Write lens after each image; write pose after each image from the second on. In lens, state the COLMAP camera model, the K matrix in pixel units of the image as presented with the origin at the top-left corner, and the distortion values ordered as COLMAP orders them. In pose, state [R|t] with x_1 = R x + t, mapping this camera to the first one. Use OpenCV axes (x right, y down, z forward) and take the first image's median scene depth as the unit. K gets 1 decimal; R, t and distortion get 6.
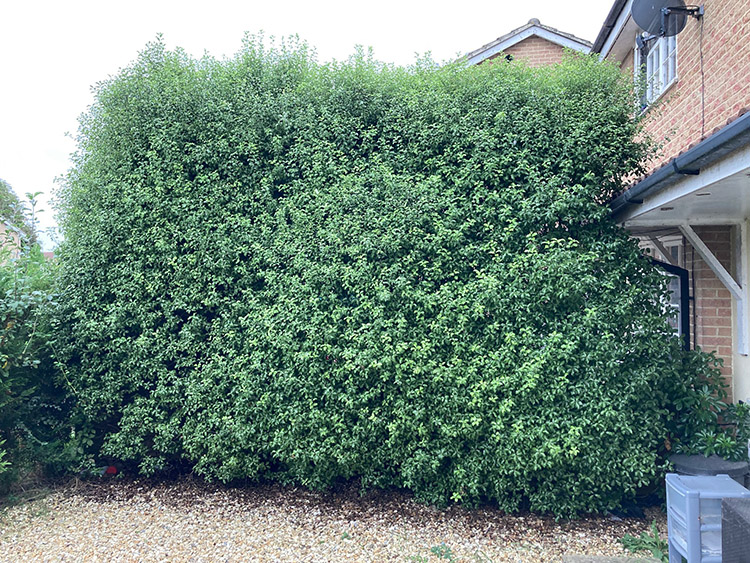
lens RADIAL K [[619.9, 0, 375.0], [0, 619.9, 281.5], [0, 0, 1]] dist [-0.007034, -0.005822]
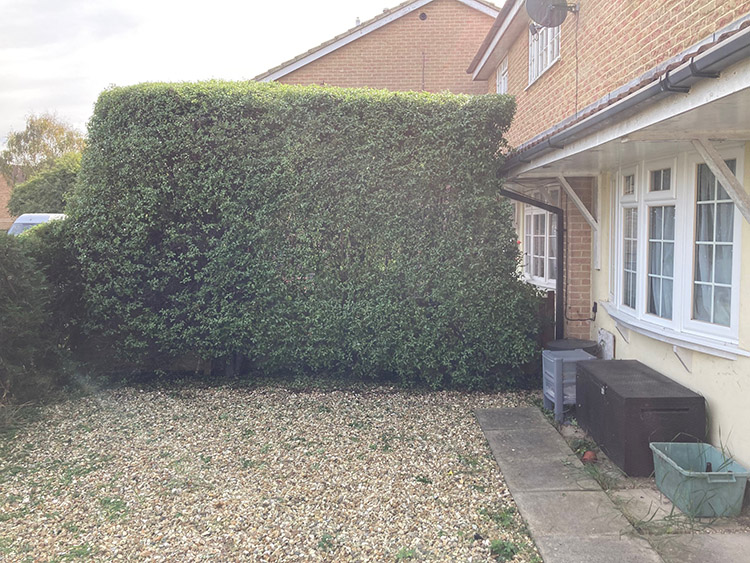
lens RADIAL K [[594.3, 0, 375.0], [0, 594.3, 281.5], [0, 0, 1]] dist [-0.002094, -0.000879]
pose [[0.989879, -0.029642, 0.138782, -0.090797], [0.014802, 0.994174, 0.106768, -0.006901], [-0.141138, -0.103634, 0.984551, -0.251425]]
